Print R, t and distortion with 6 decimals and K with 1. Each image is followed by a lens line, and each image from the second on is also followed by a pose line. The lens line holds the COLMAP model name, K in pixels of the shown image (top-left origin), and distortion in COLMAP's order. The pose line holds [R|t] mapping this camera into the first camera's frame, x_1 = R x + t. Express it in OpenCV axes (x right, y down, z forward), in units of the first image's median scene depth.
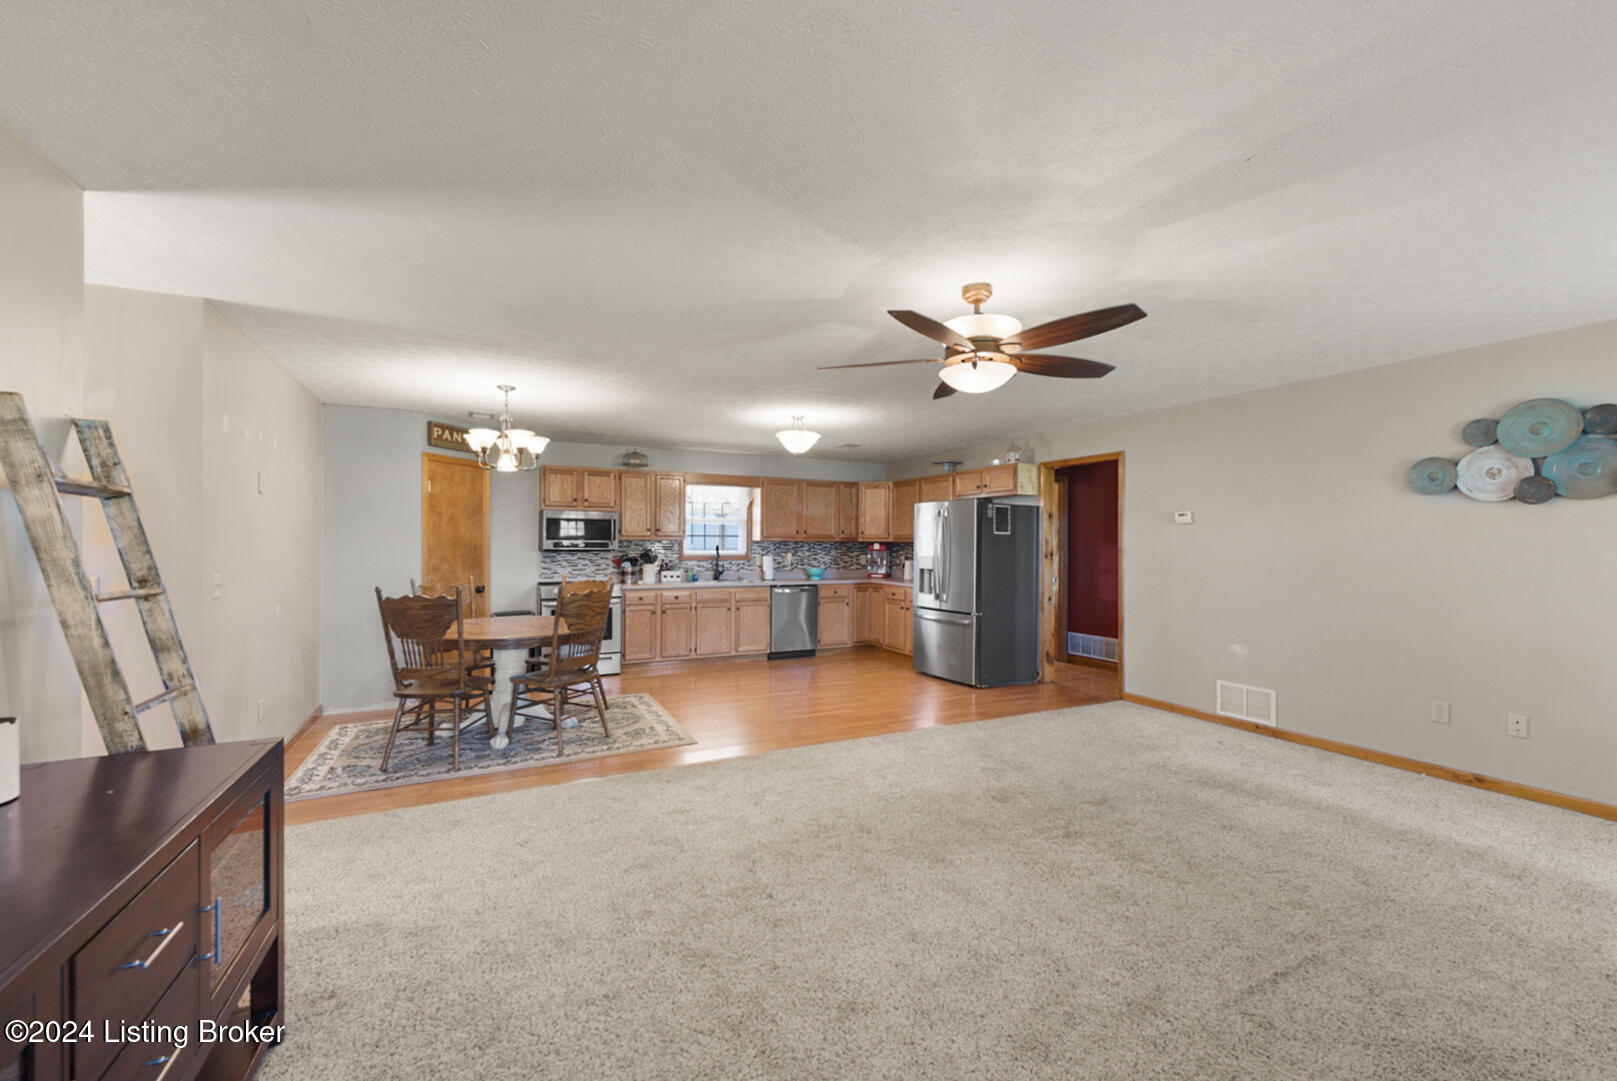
lens RADIAL K [[651.3, 0, 804.4], [0, 651.3, 539.5], [0, 0, 1]] dist [0.018981, -0.008127]
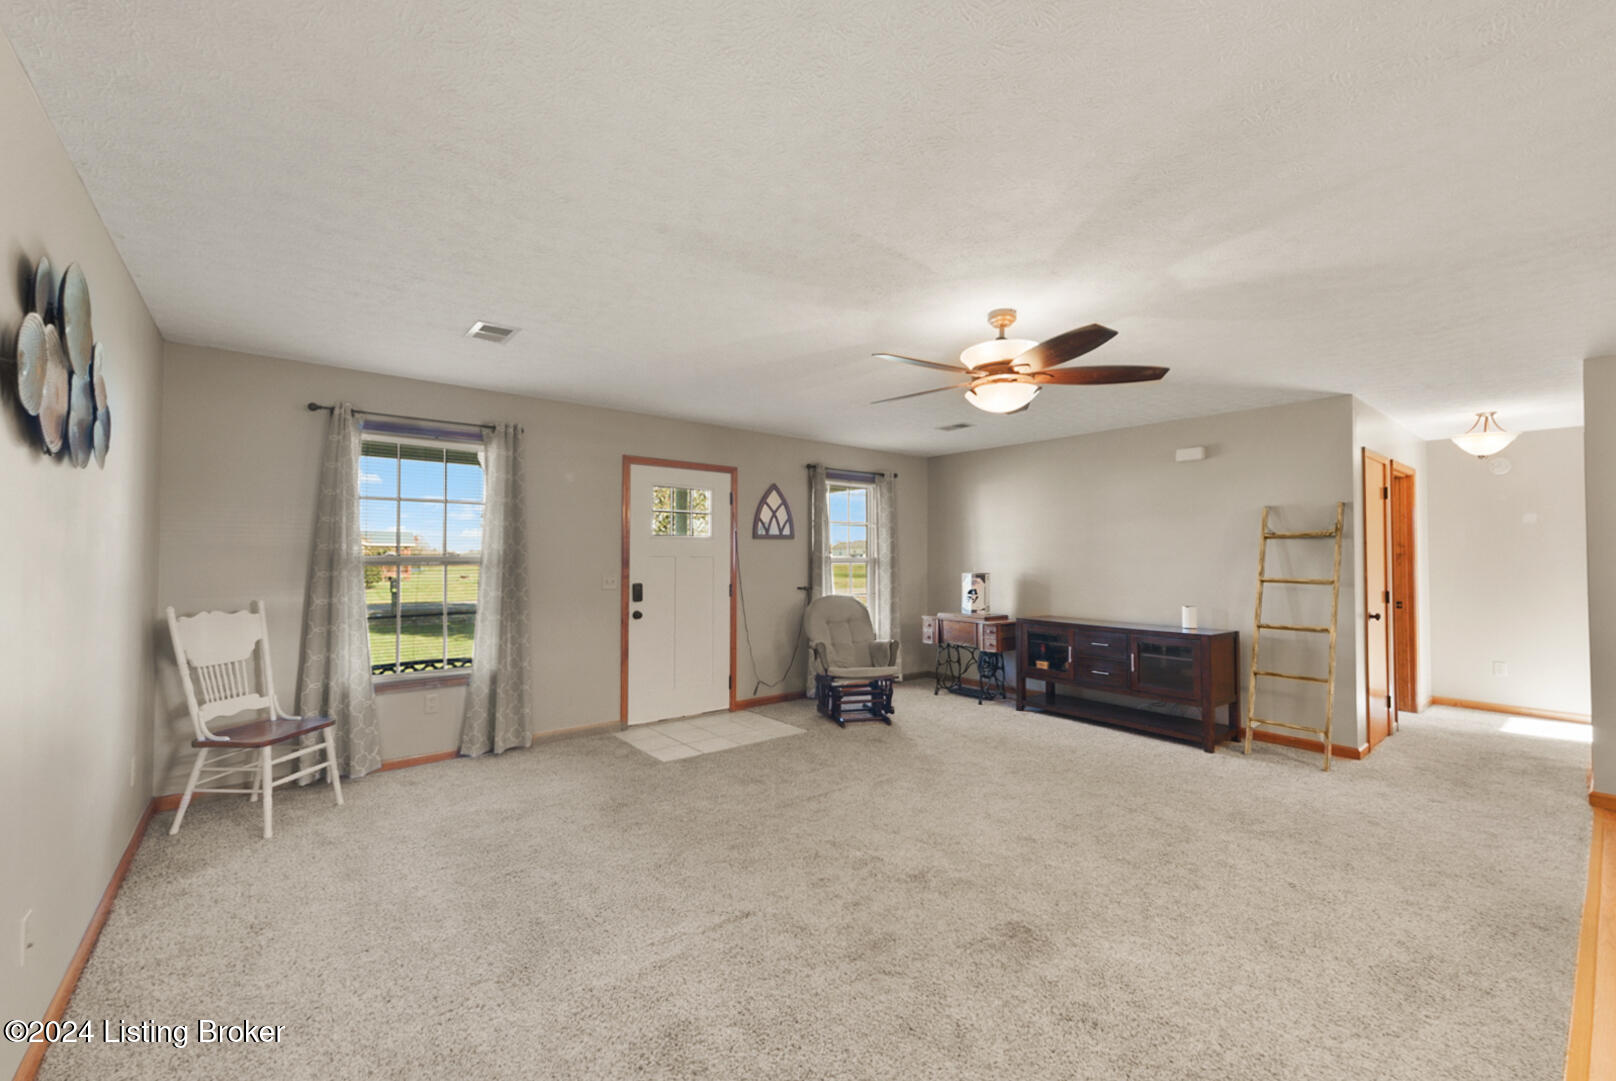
lens RADIAL K [[653.8, 0, 801.8], [0, 653.8, 540.3], [0, 0, 1]] dist [0.009051, -0.000616]
pose [[-0.975478, -0.013116, -0.219705, 0.337571], [-0.006493, 0.999503, -0.030839, 0.007128], [0.220000, -0.028656, -0.975079, 0.814907]]
